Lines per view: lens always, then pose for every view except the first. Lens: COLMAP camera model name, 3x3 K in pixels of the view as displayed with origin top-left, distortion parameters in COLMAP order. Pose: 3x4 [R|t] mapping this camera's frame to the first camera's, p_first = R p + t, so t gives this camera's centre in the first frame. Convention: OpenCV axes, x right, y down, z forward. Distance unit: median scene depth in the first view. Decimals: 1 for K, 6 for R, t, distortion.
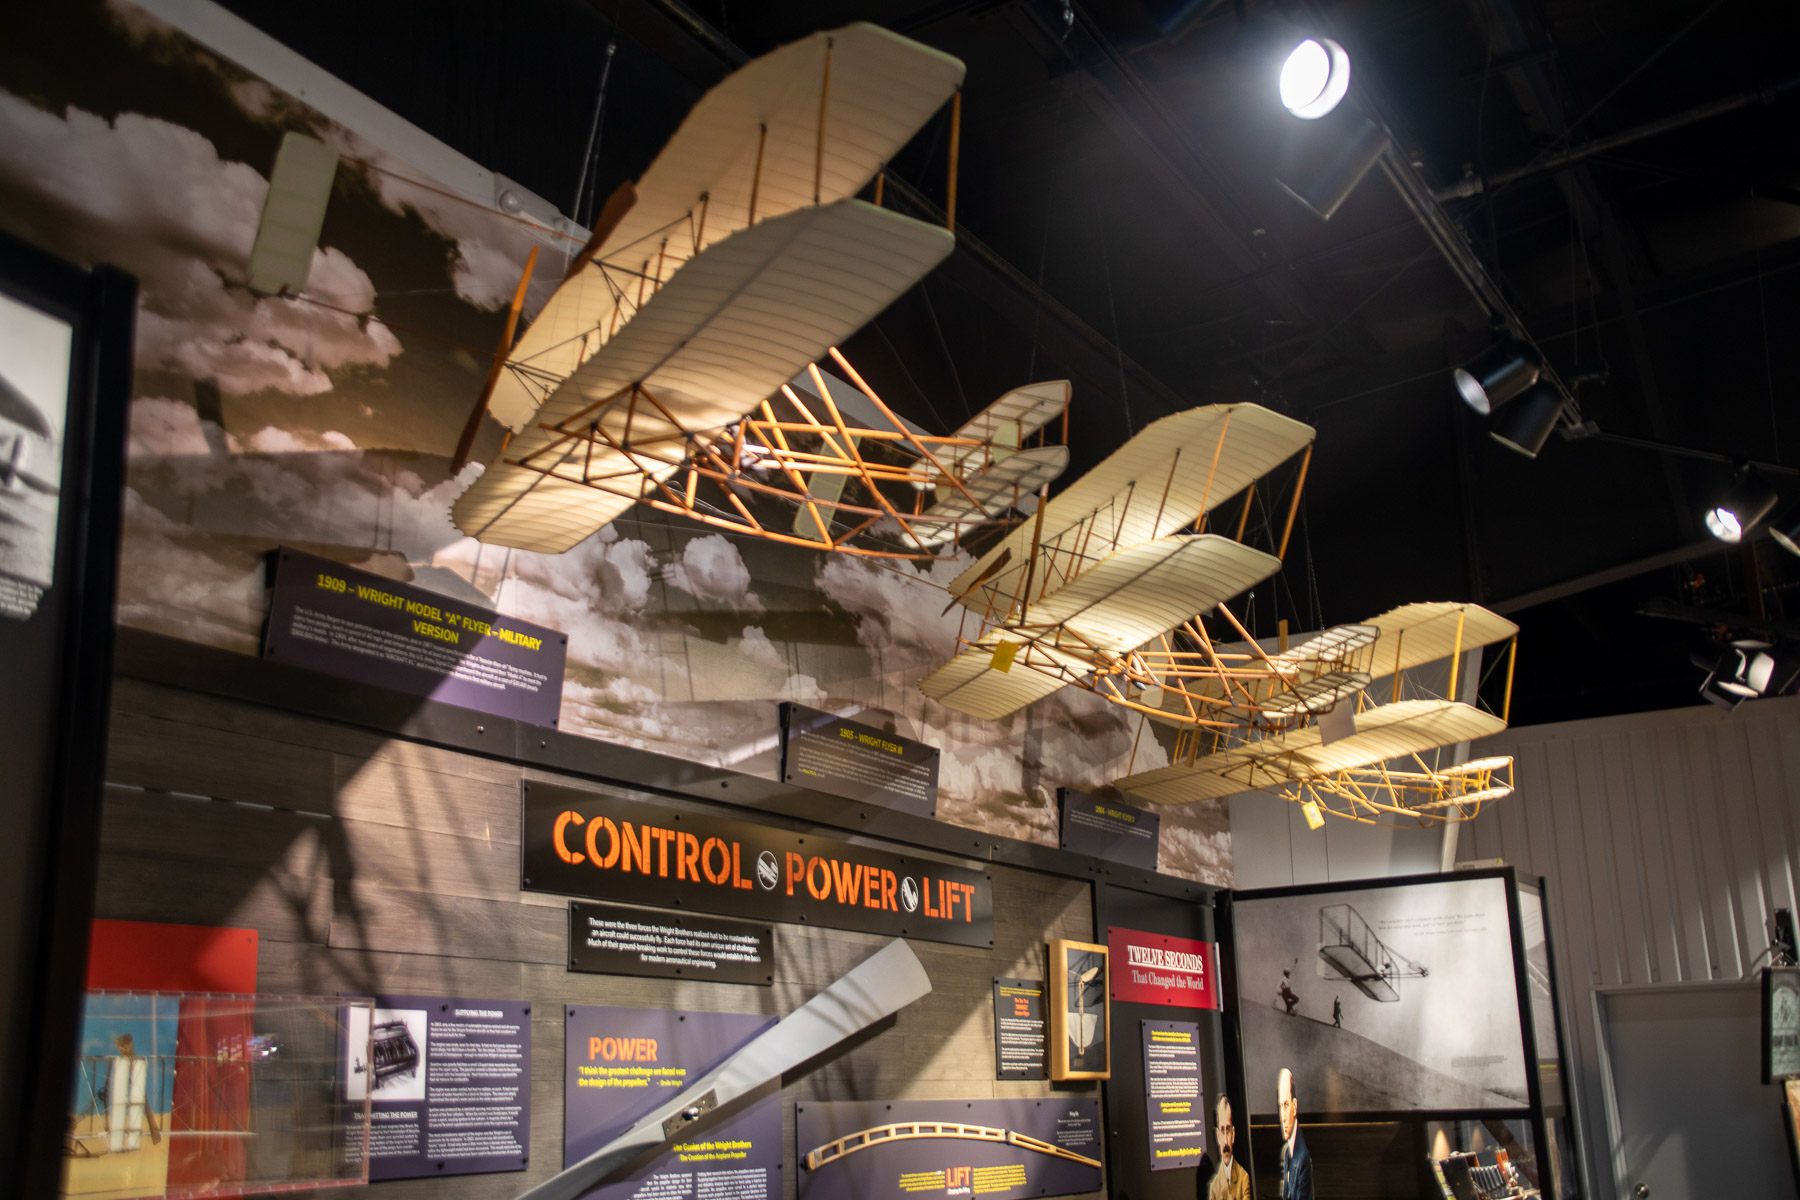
lens RADIAL K [[2024.7, 0, 901.2], [0, 2024.7, 598.9], [0, 0, 1]] dist [0.010345, 0.000000]
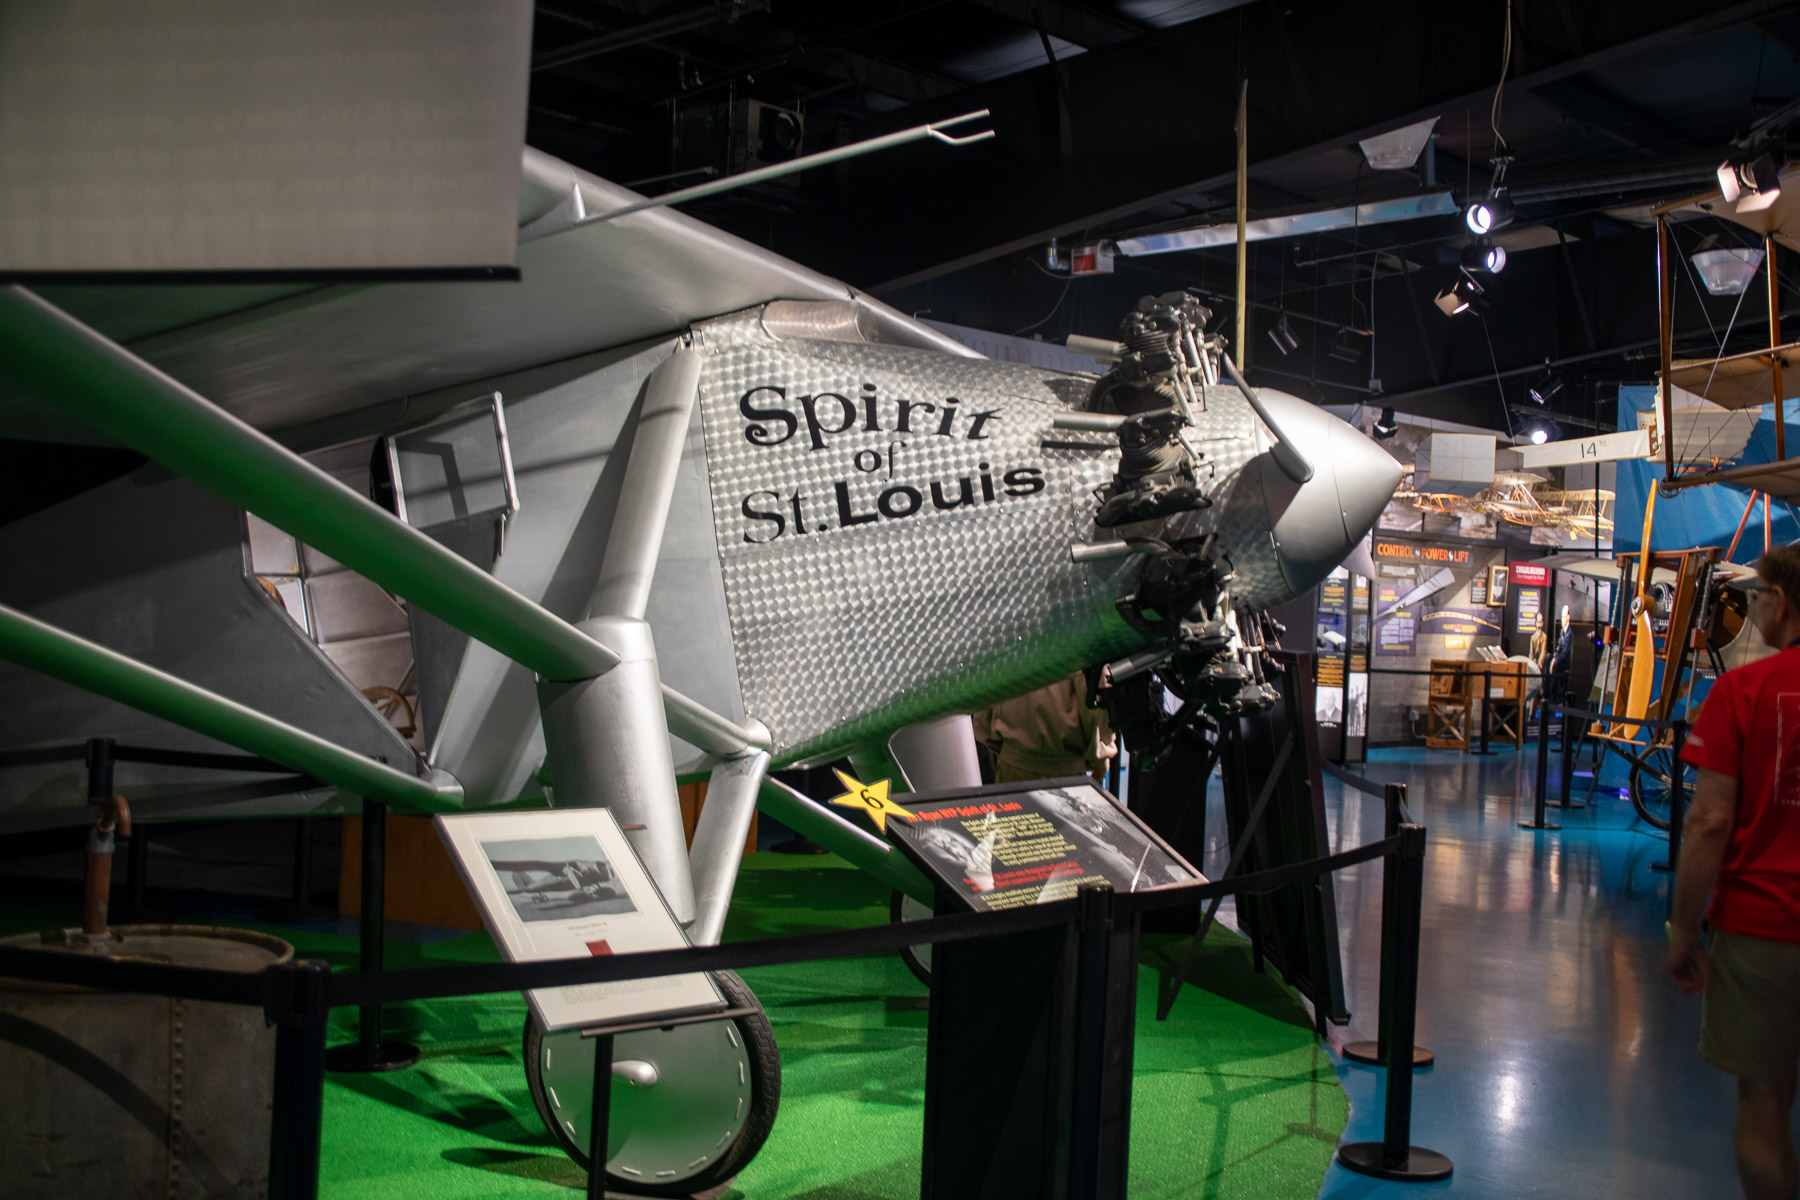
lens RADIAL K [[2024.7, 0, 900.7], [0, 2024.7, 599.4], [0, 0, 1]] dist [0.010345, 0.000000]
pose [[0.968031, 0.072929, -0.239993, -0.070545], [-0.011312, 0.968519, 0.248684, -0.657235], [0.250574, -0.238019, 0.938381, -2.646530]]
